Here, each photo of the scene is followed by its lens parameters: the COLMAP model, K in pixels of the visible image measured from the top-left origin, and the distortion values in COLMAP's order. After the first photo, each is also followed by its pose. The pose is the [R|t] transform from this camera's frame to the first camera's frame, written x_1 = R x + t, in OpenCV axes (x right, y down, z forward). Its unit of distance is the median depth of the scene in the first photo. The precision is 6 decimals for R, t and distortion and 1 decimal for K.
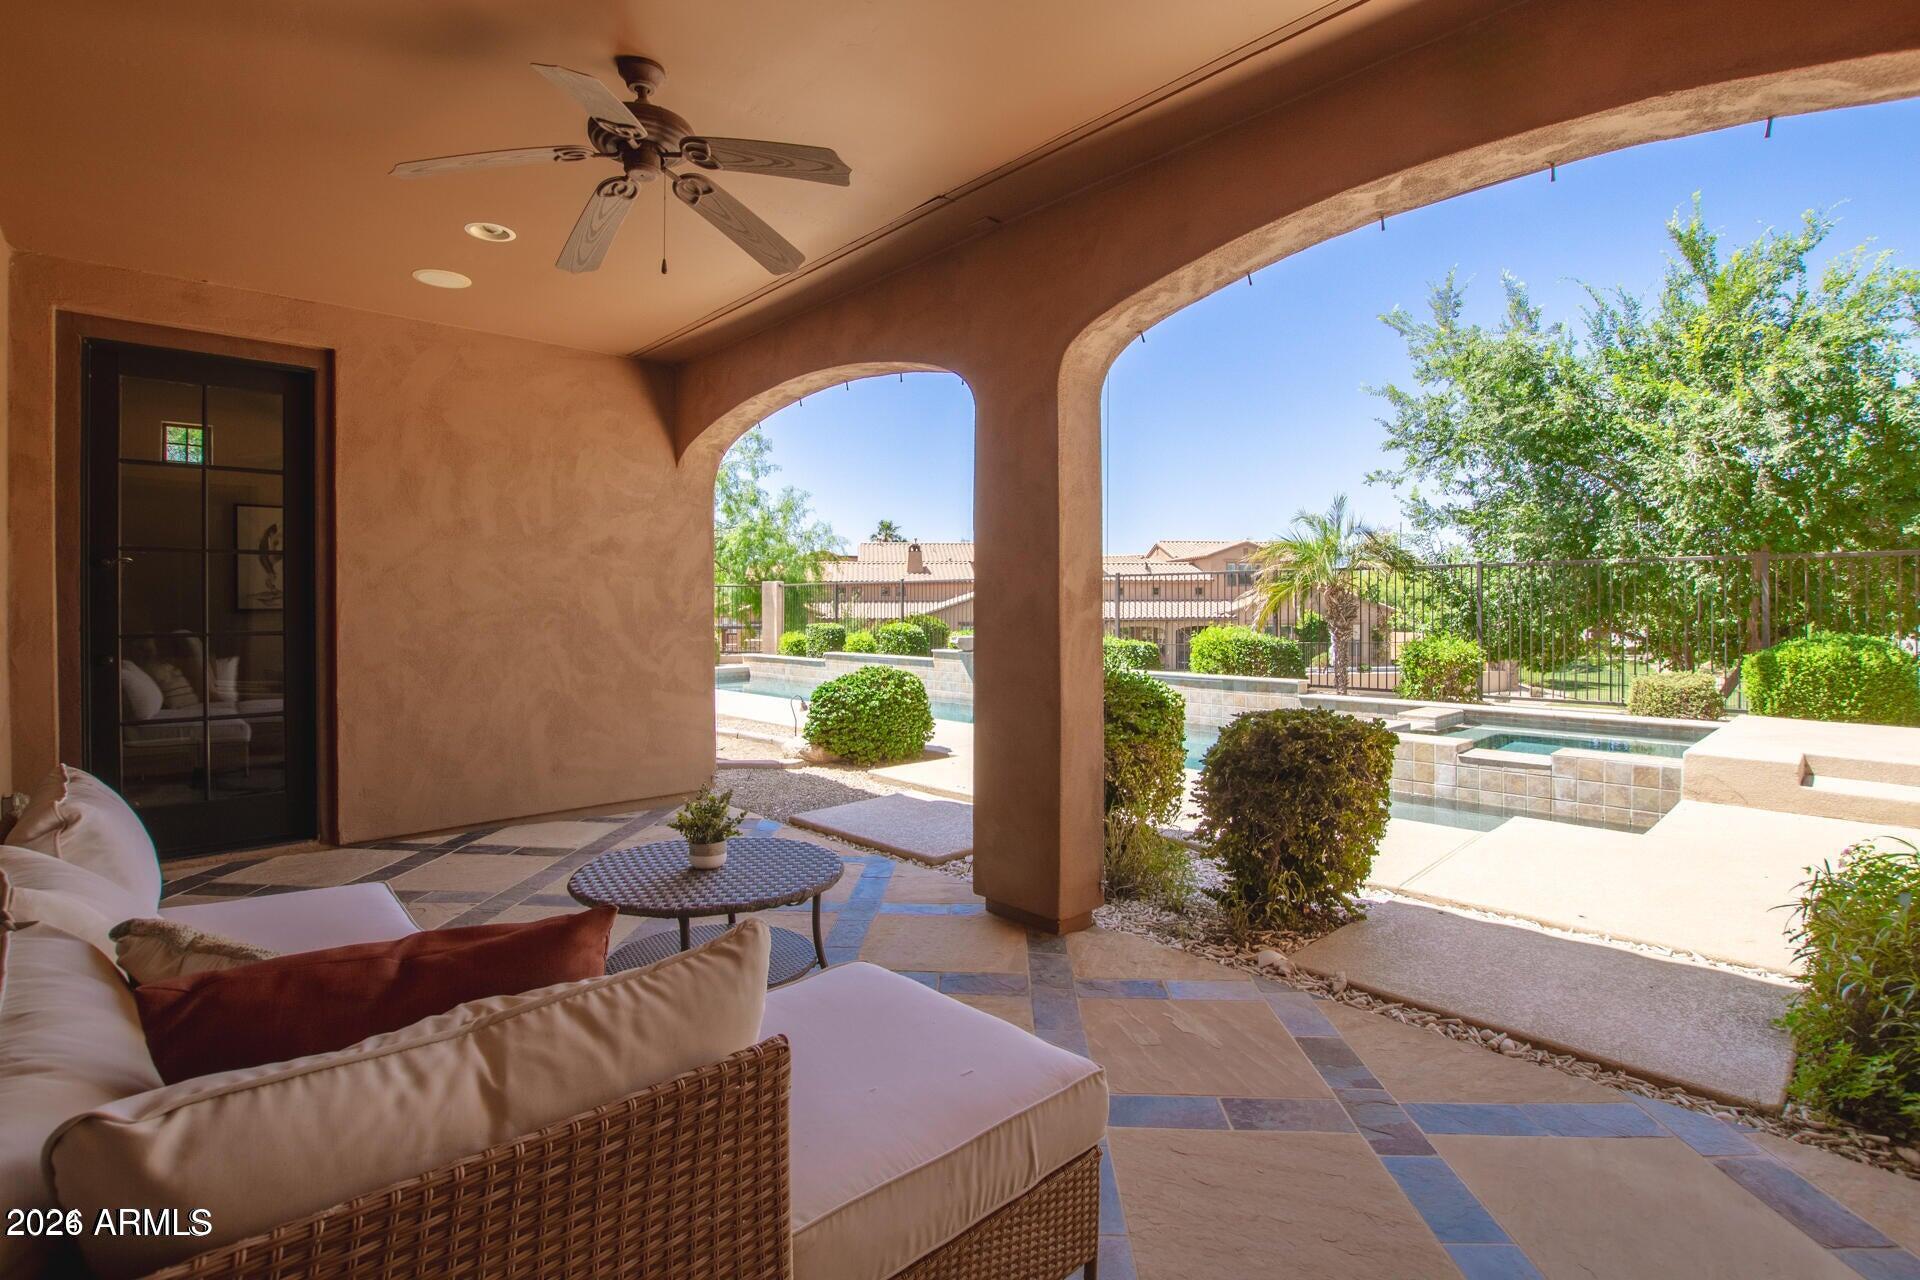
lens RADIAL K [[895.3, 0, 962.0], [0, 895.3, 603.9], [0, 0, 1]] dist [0.001002, 0.000210]
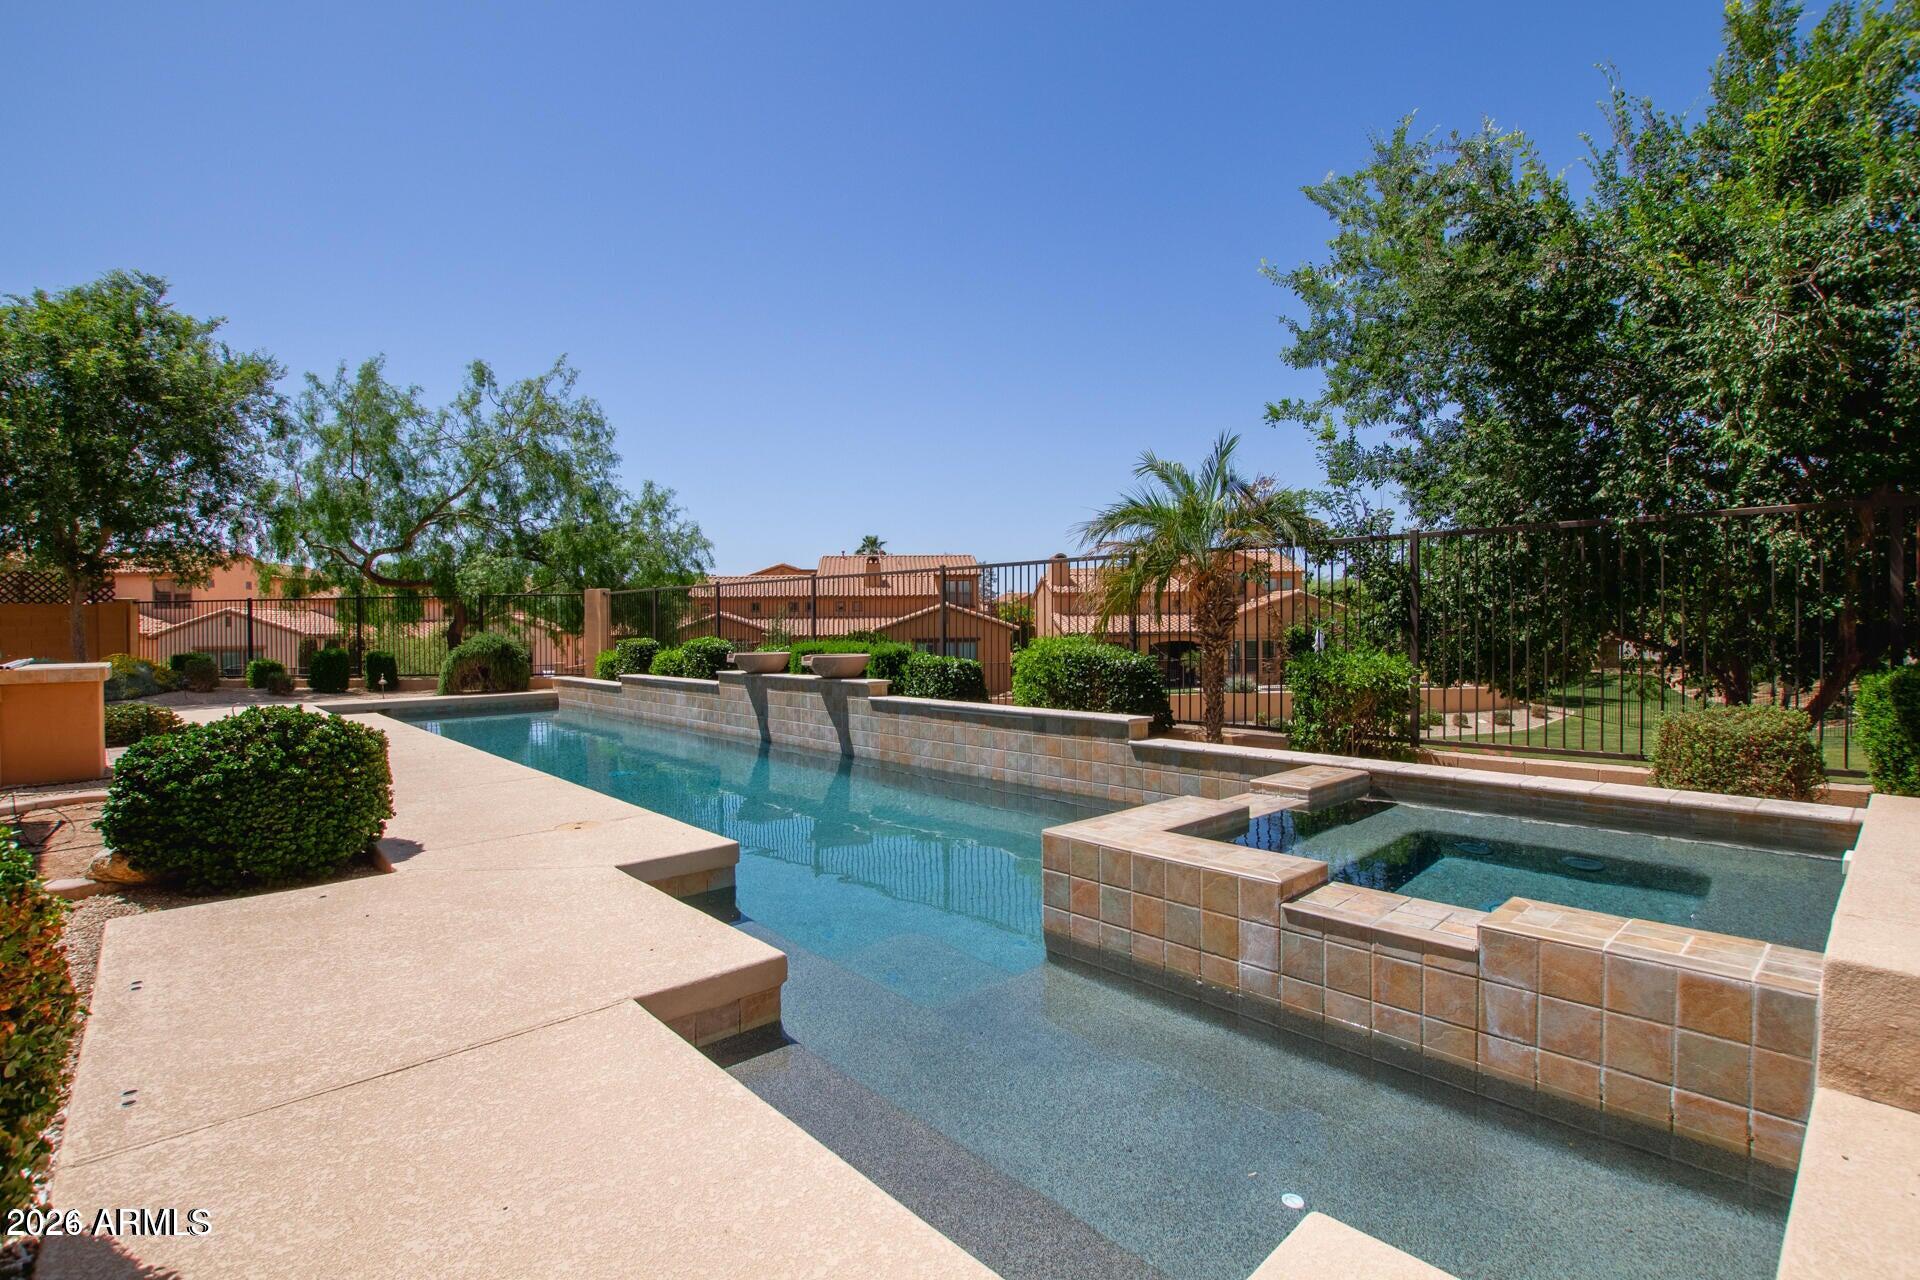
lens RADIAL K [[908.5, 0, 960.0], [0, 908.5, 640.0], [0, 0, 1]] dist [-0.011150, -0.001053]
pose [[0.999968, -0.006466, -0.004750, 0.261671], [0.006556, 0.999795, 0.019173, 0.017698], [0.004625, -0.019203, 0.999805, 0.363279]]
